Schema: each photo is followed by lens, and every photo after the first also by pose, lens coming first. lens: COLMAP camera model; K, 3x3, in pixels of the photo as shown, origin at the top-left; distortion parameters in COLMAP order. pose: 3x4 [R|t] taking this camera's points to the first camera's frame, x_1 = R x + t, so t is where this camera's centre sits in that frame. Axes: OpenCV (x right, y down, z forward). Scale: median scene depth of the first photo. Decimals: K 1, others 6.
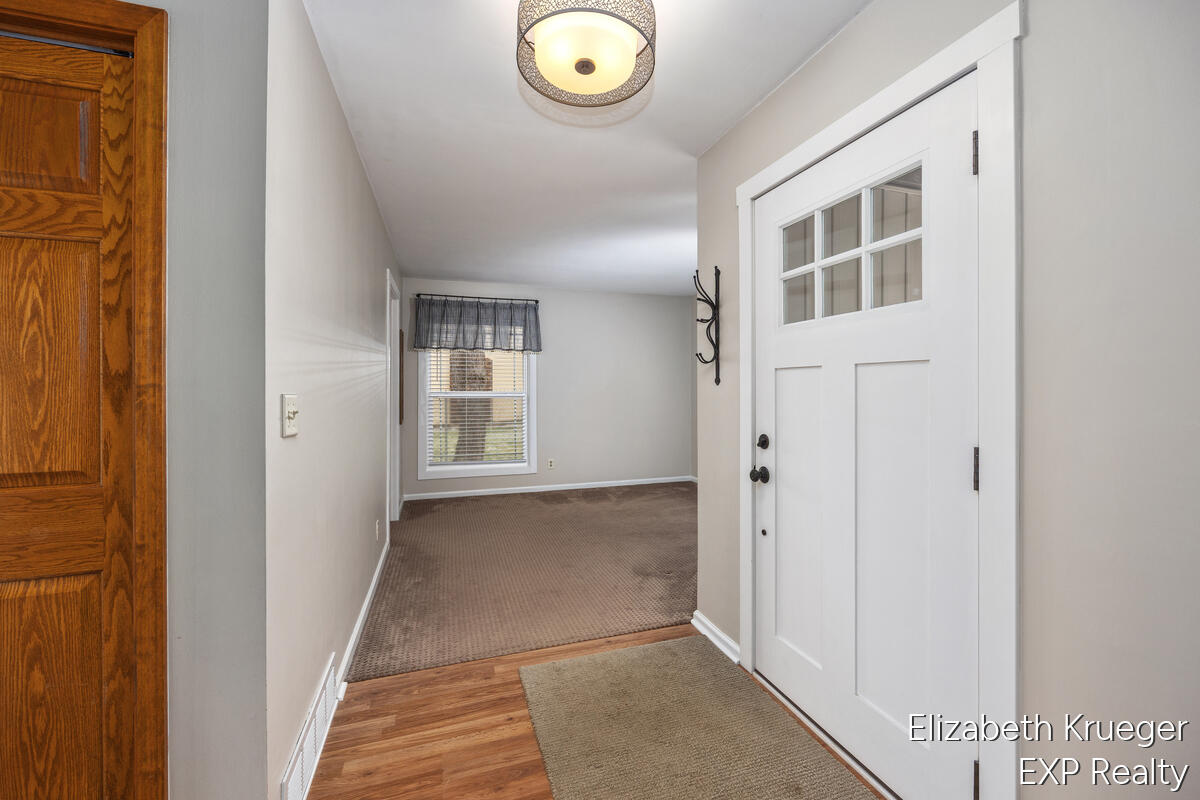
lens RADIAL K [[486.2, 0, 604.0], [0, 486.2, 391.9], [0, 0, 1]] dist [-0.000348, -0.000121]
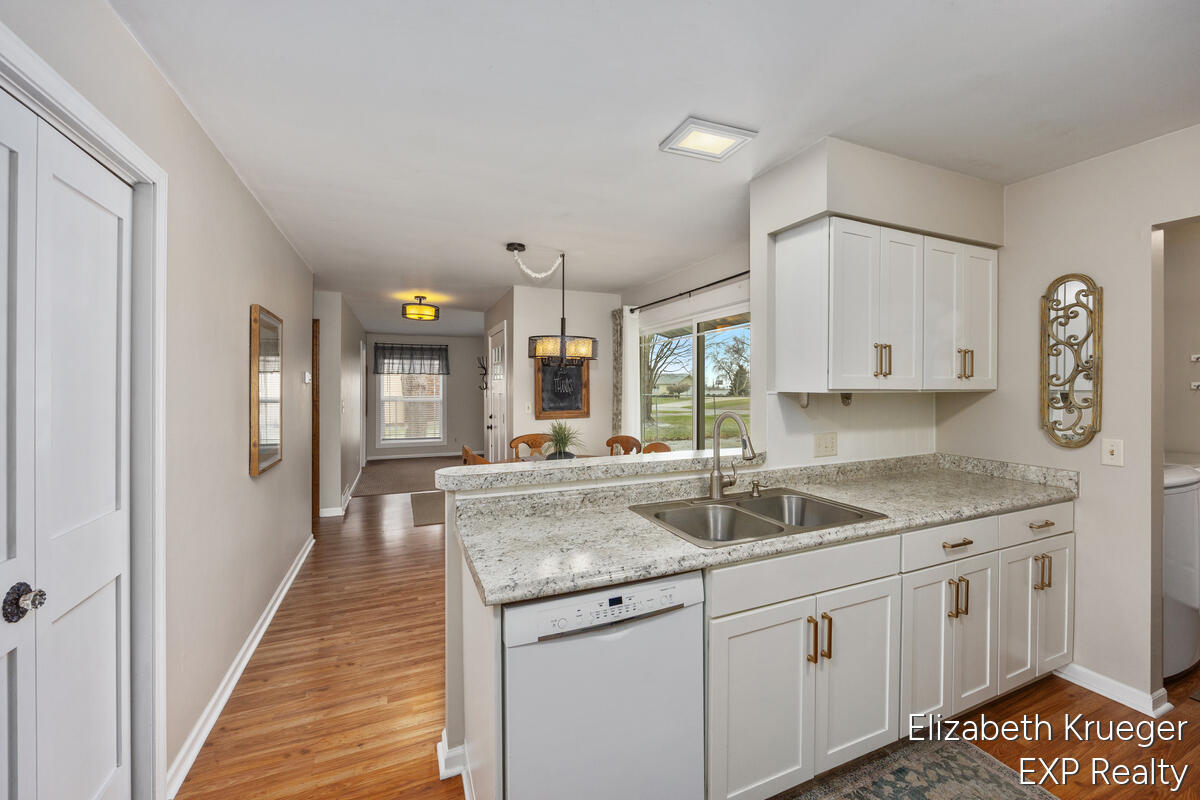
lens RADIAL K [[486.2, 0, 604.0], [0, 486.2, 391.9], [0, 0, 1]] dist [-0.000348, -0.000121]
pose [[0.997021, 0.008074, 0.076704, 0.309218], [-0.007756, 0.999960, -0.004444, -0.018712], [-0.076737, 0.003836, 0.997044, -0.829610]]
